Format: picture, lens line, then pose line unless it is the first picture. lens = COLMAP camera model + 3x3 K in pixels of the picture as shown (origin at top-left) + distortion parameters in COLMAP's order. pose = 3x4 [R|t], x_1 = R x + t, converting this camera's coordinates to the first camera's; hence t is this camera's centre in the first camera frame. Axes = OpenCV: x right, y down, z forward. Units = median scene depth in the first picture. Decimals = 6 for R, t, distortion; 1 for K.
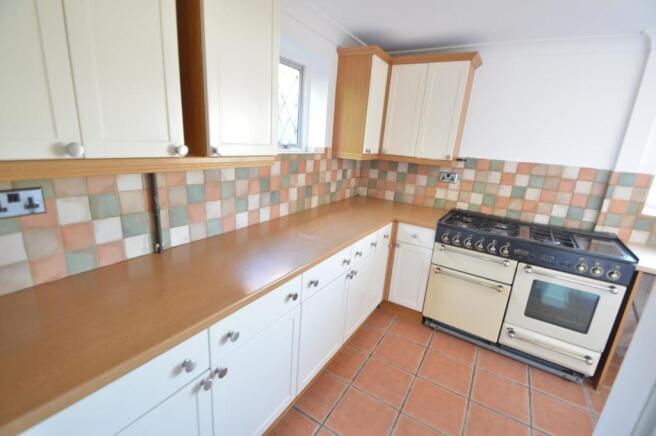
lens RADIAL K [[294.2, 0, 327.2], [0, 294.2, 219.4], [0, 0, 1]] dist [0.000987, -0.000169]
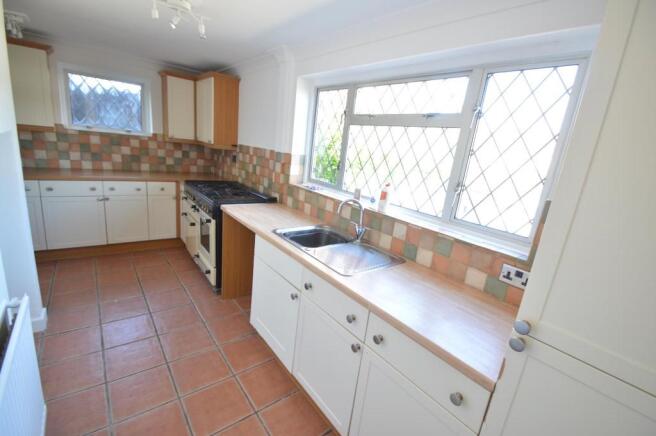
lens RADIAL K [[294.2, 0, 328.4], [0, 294.2, 217.7], [0, 0, 1]] dist [0.000987, -0.000169]
pose [[0.943531, 0.116139, -0.310260, 1.508622], [-0.133692, 0.990374, -0.035845, 0.144190], [0.303111, 0.075300, 0.949976, -0.196314]]
